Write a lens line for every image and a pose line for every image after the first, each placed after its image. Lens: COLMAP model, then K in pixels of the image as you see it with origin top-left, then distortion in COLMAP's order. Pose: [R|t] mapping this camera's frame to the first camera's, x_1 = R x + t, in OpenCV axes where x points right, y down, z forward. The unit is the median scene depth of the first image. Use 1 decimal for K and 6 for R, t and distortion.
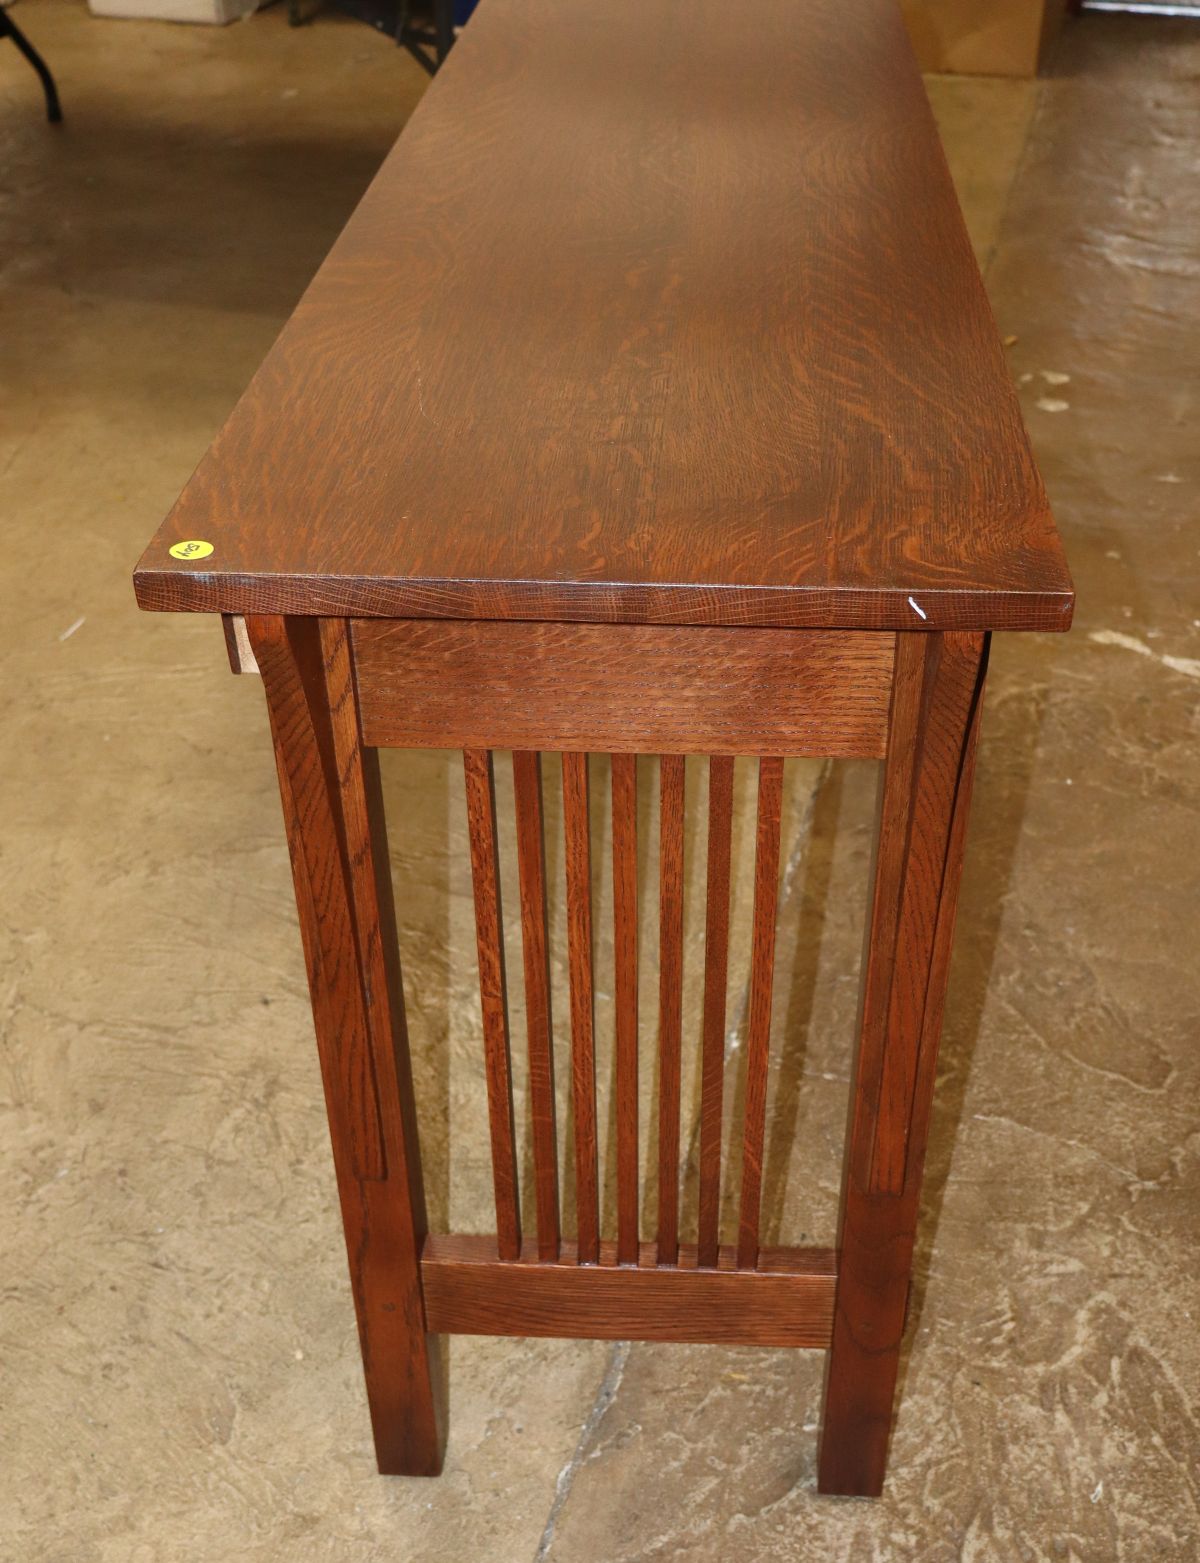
lens RADIAL K [[1815.9, 0, 594.6], [0, 1815.9, 784.3], [0, 0, 1]] dist [0.000665, 0.000000]
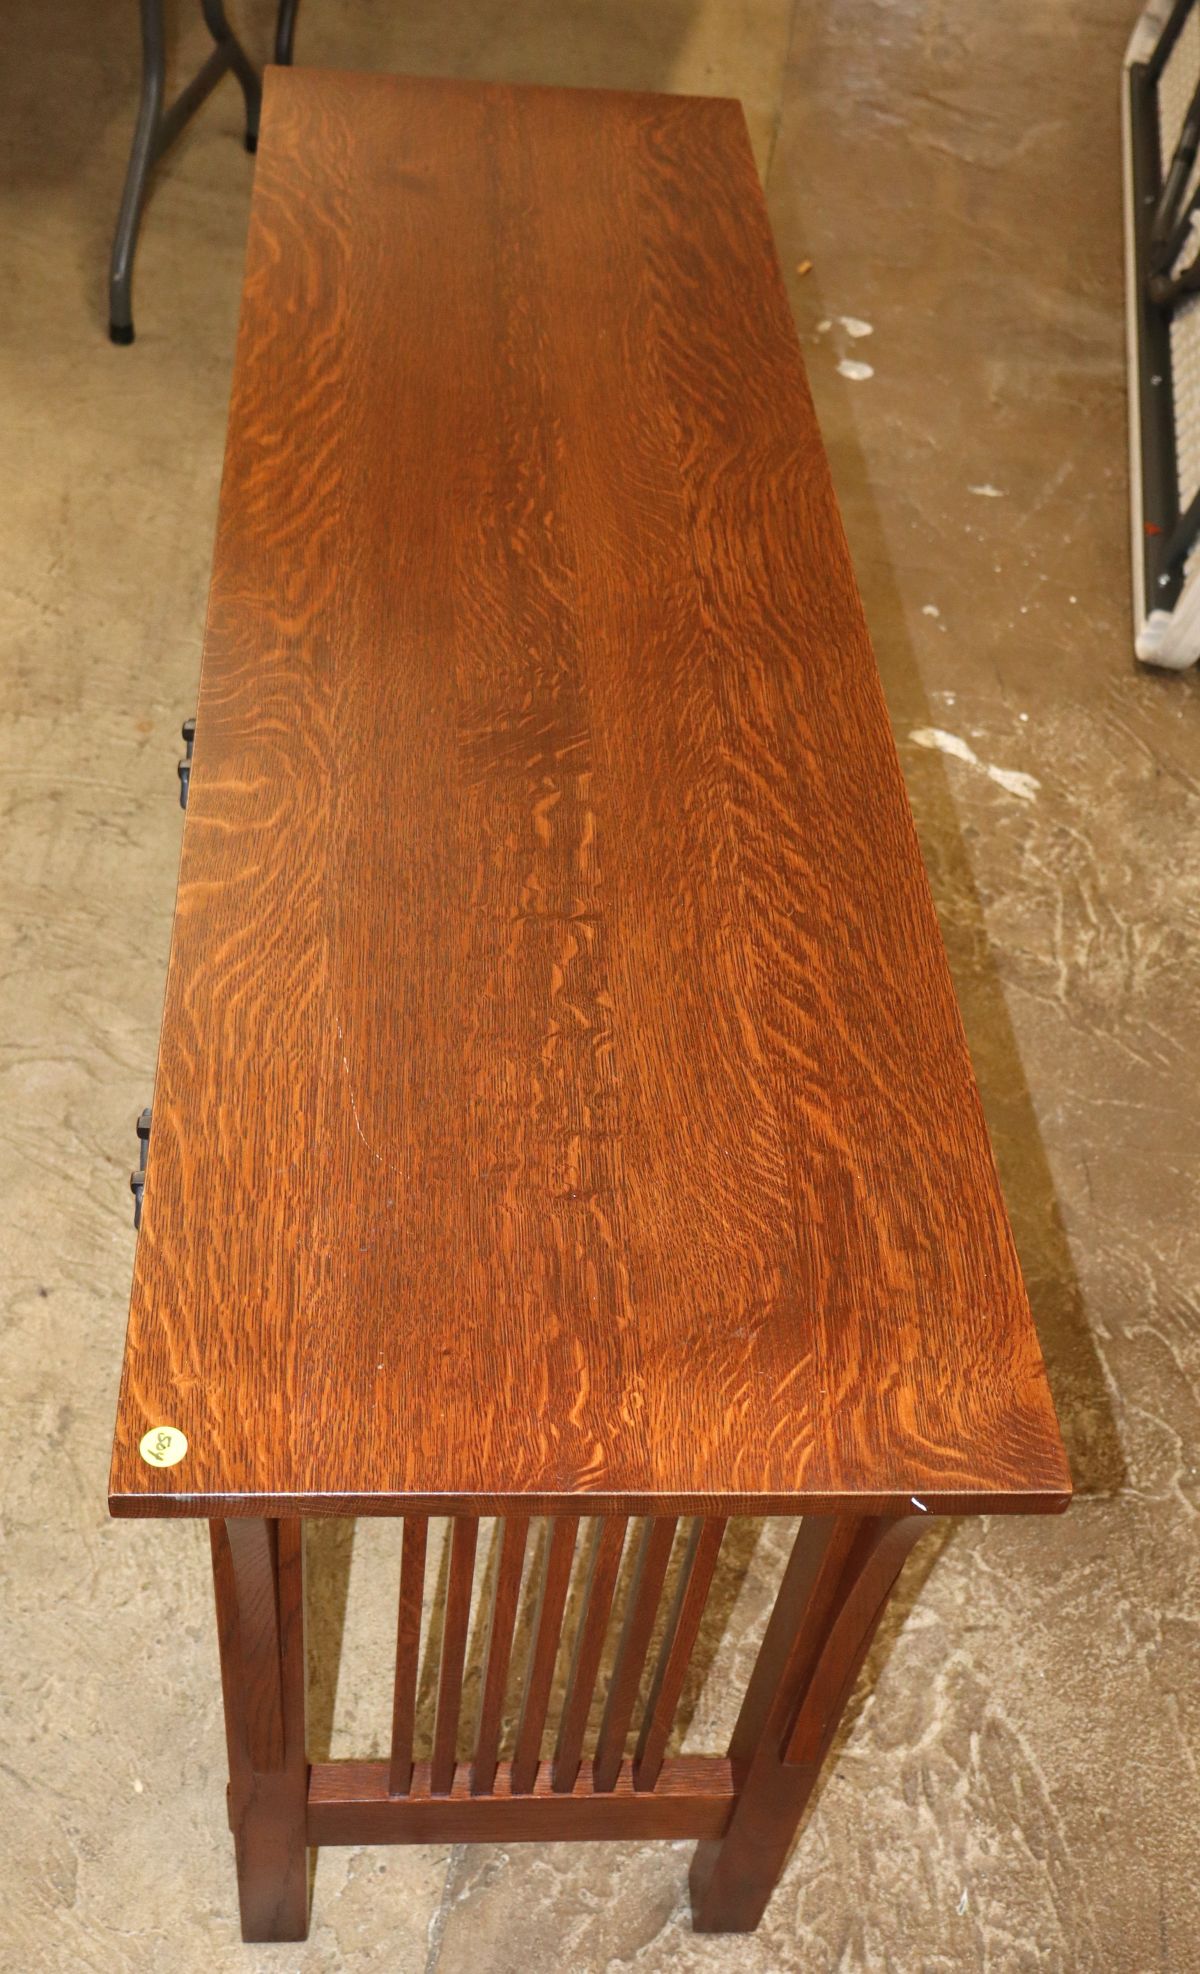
lens RADIAL K [[2054.8, 0, 604.8], [0, 2054.8, 983.5], [0, 0, 1]] dist [-0.009835, 0.000000]
pose [[0.989737, -0.012303, 0.142371, -0.071944], [-0.007817, 0.990134, 0.139903, -0.256955], [-0.142688, -0.139580, 0.979876, -0.019035]]
